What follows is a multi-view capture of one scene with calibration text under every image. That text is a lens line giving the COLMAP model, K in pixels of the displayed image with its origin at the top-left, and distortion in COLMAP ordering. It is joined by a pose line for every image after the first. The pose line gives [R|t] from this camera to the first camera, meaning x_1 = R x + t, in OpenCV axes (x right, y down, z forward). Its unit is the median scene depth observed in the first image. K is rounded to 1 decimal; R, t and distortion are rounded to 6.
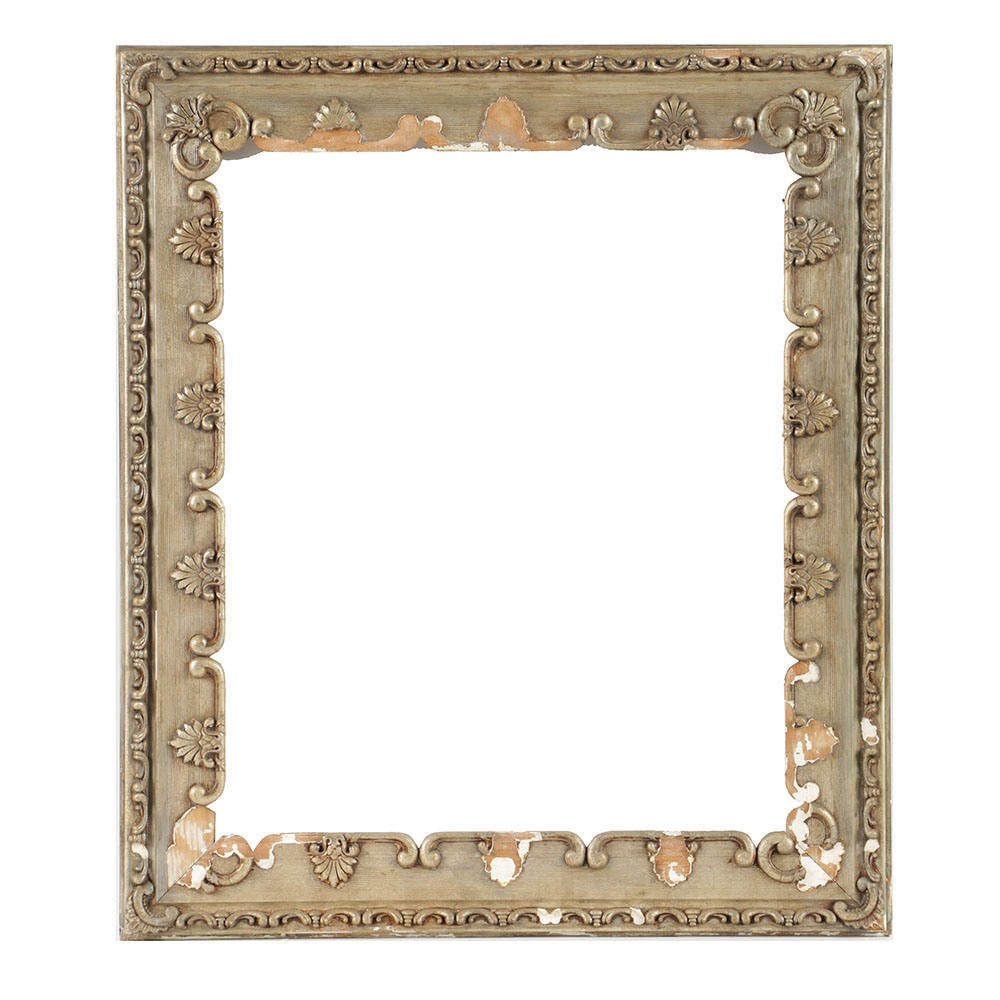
lens RADIAL K [[3043.9, 0, 496.7], [0, 3043.9, 503.7], [0, 0, 1]] dist [0.222529, 0.000000]
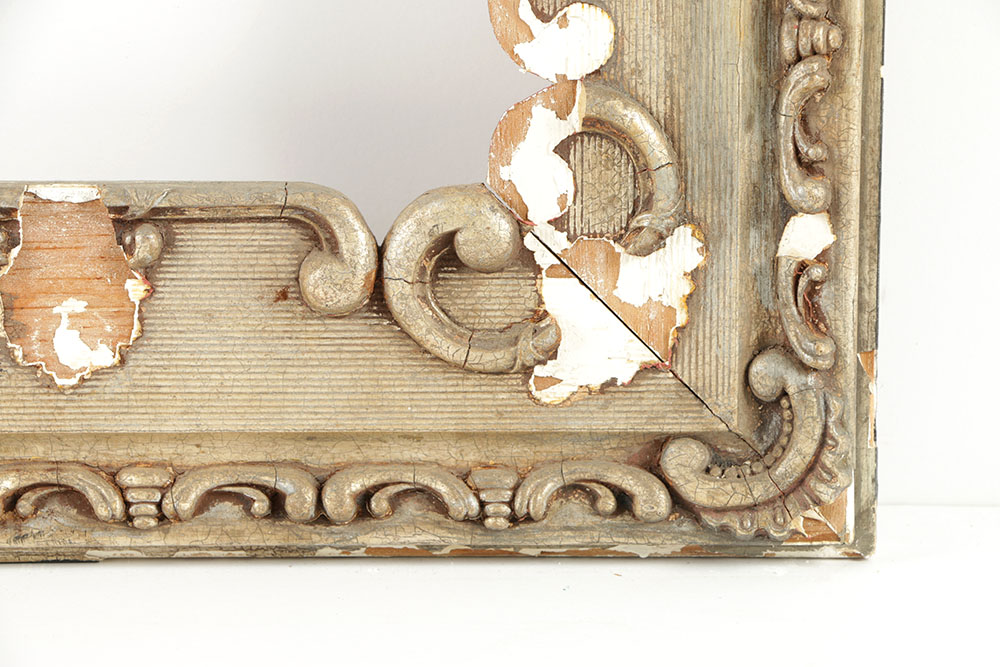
lens RADIAL K [[4665.2, 0, 491.9], [0, 4665.2, 337.7], [0, 0, 1]] dist [1.058074, 0.000000]
pose [[0.999579, -0.000757, 0.029019, 0.110938], [-0.004277, 0.984910, 0.173016, 0.066074], [-0.028712, -0.173067, 0.984491, 0.795044]]
